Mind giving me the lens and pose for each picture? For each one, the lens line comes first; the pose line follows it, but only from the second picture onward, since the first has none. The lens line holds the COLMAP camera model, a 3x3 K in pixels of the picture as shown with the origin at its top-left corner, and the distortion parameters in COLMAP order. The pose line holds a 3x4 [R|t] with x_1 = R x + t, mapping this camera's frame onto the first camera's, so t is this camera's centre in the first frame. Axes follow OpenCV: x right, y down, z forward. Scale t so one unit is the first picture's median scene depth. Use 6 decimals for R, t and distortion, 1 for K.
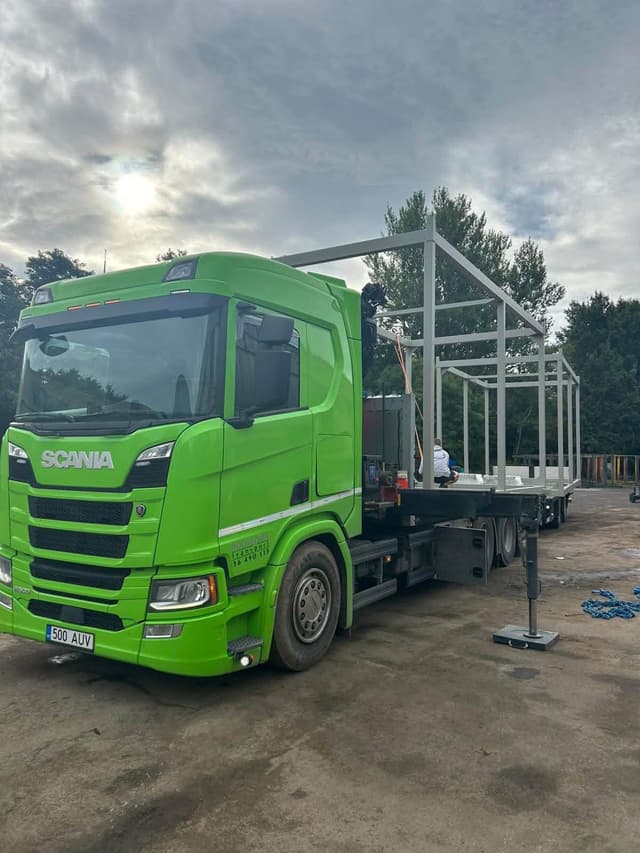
lens RADIAL K [[648.9, 0, 320.0], [0, 648.9, 426.5], [0, 0, 1]] dist [-0.007514, -0.004846]
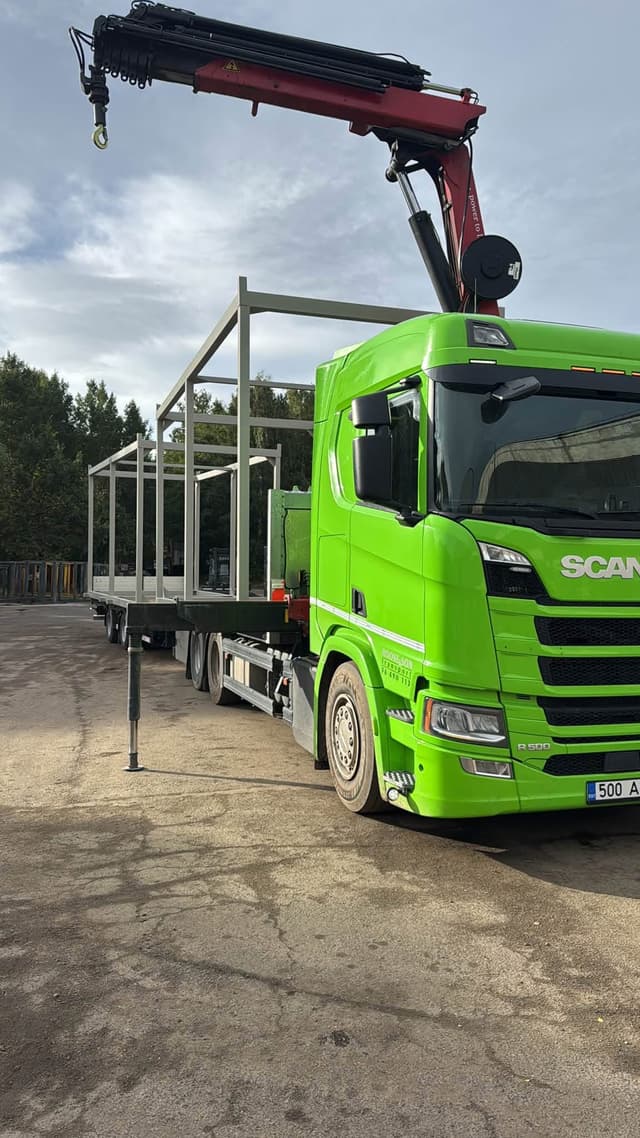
lens RADIAL K [[829.8, 0, 320.0], [0, 829.8, 569.0], [0, 0, 1]] dist [0.006552, 0.000795]
pose [[0.680565, 0.008798, 0.732635, -1.313627], [-0.047818, 0.998329, 0.032432, 0.035492], [-0.731126, -0.057105, 0.679849, 0.555361]]
